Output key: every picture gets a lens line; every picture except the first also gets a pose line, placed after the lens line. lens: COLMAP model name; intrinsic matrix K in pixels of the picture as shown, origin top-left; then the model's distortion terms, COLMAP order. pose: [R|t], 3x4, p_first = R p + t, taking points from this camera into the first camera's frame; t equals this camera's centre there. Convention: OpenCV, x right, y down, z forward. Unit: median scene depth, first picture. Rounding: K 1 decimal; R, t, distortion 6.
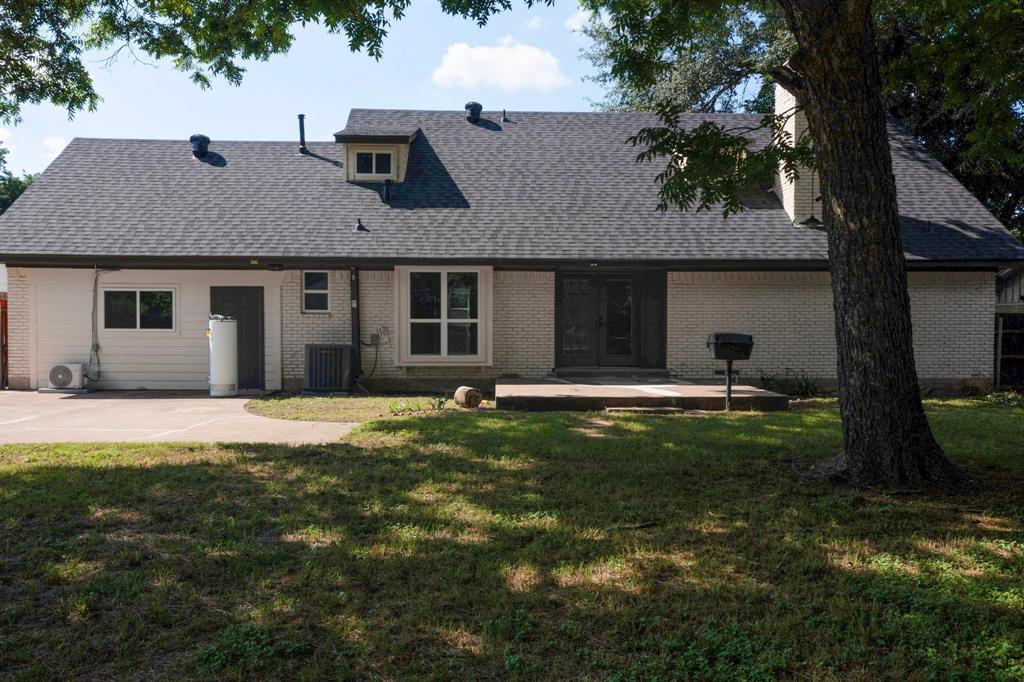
lens RADIAL K [[817.6, 0, 509.7], [0, 817.6, 340.1], [0, 0, 1]] dist [0.006796, 0.005210]
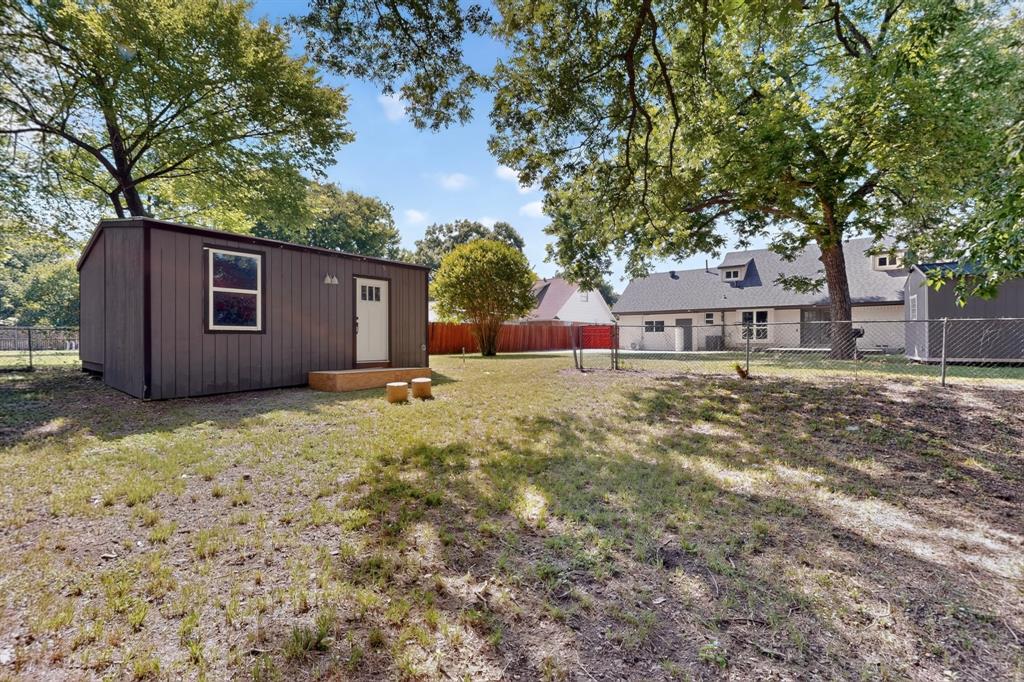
lens RADIAL K [[449.9, 0, 512.9], [0, 449.9, 341.0], [0, 0, 1]] dist [0.003880, 0.000412]
pose [[0.770772, -0.002447, -0.637106, 0.283871], [-0.010327, 0.999813, -0.016333, 0.060298], [0.637027, 0.019168, 0.770603, -0.813869]]
